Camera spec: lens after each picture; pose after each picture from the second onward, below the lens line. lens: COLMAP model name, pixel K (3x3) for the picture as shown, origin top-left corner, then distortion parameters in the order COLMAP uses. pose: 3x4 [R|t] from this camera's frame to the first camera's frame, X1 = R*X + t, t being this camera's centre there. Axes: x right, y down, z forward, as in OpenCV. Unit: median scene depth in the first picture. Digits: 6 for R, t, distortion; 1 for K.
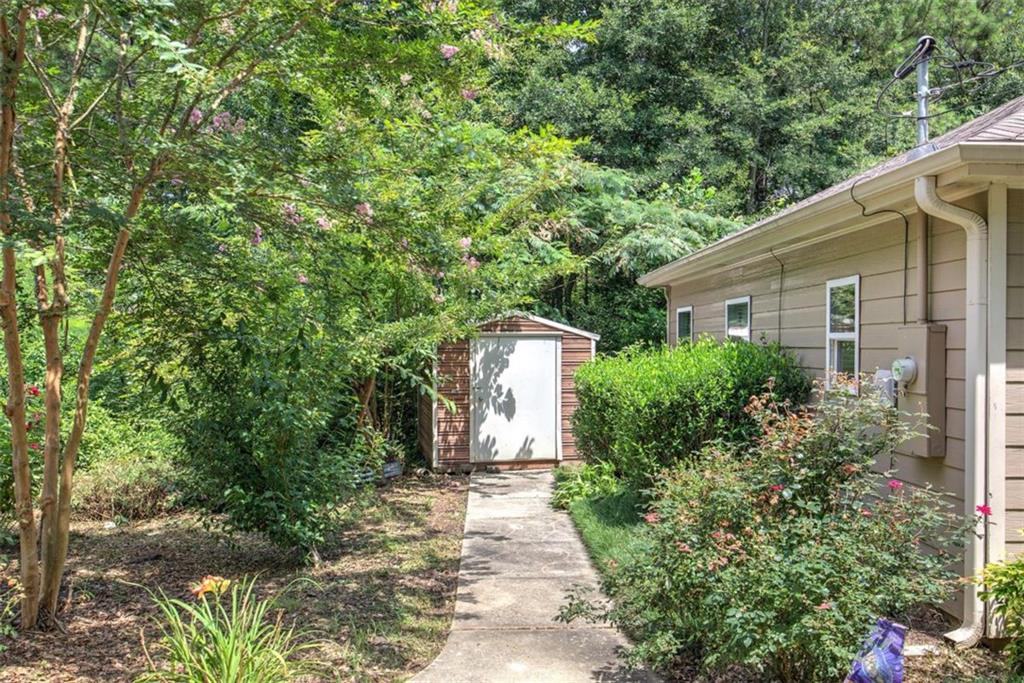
lens RADIAL K [[845.4, 0, 516.7], [0, 845.4, 339.4], [0, 0, 1]] dist [0.007976, -0.008289]
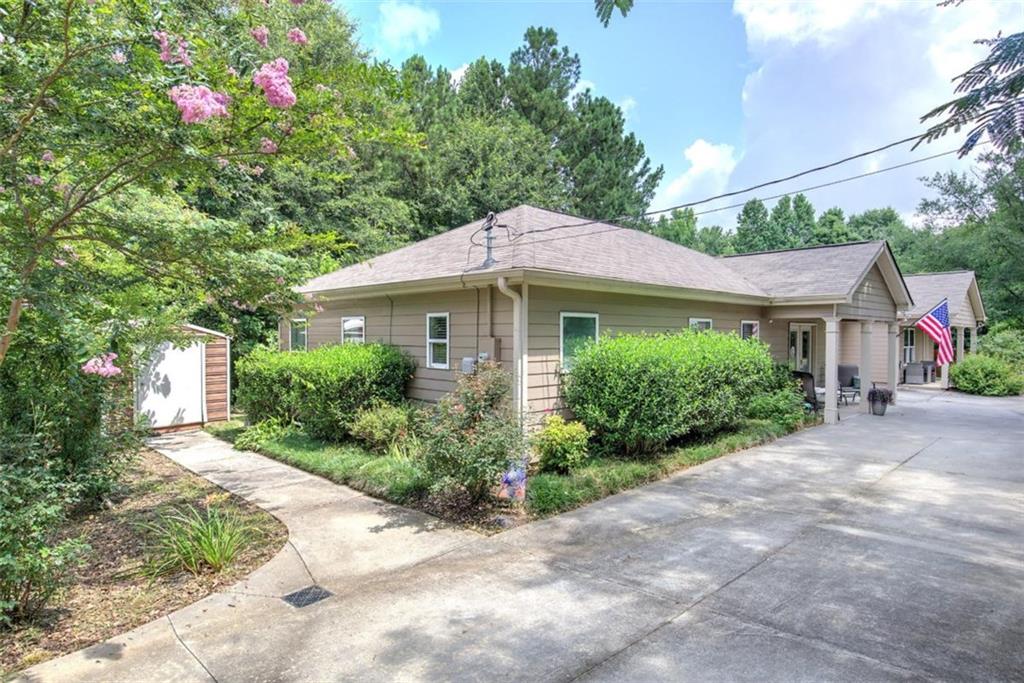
lens RADIAL K [[574.1, 0, 512.0], [0, 574.1, 341.5], [0, 0, 1]] dist [0.000162, -0.000600]
pose [[0.748070, -0.013937, 0.663473, -0.368077], [-0.000062, 0.999778, 0.021072, -0.028628], [-0.663620, -0.015804, 0.747903, -0.147128]]
